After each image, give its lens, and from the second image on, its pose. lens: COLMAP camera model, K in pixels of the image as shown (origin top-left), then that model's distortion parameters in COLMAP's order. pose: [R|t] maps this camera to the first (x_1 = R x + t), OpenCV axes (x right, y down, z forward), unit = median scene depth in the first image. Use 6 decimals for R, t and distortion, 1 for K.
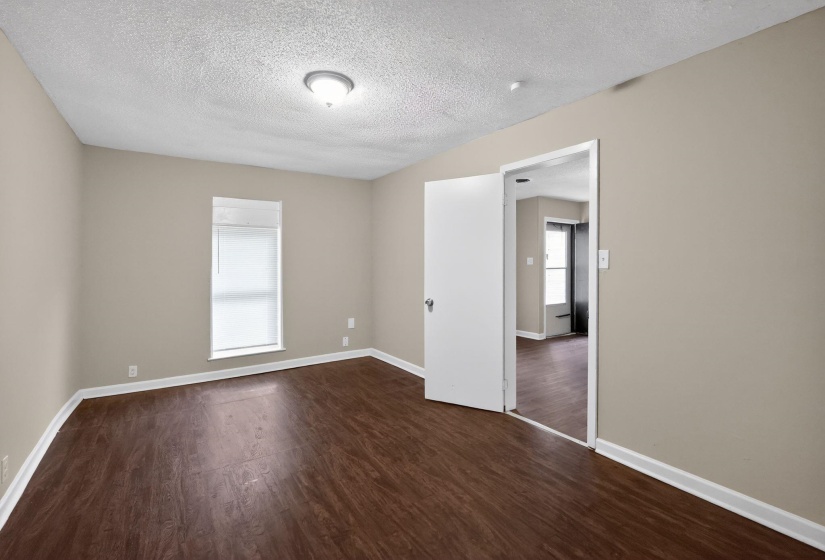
lens RADIAL K [[379.5, 0, 414.5], [0, 379.5, 269.0], [0, 0, 1]] dist [-0.016150, -0.000294]
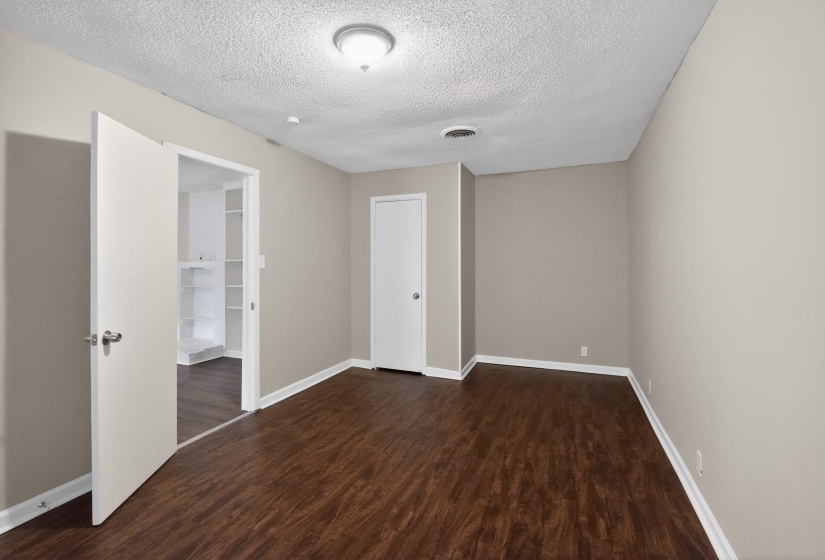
lens RADIAL K [[373.5, 0, 410.3], [0, 373.5, 263.2], [0, 0, 1]] dist [-0.016213, -0.000112]
pose [[-0.552119, 0.000913, 0.833765, -0.925895], [0.014396, 0.999861, 0.008439, -0.025453], [-0.833641, 0.016662, -0.552055, 1.342351]]
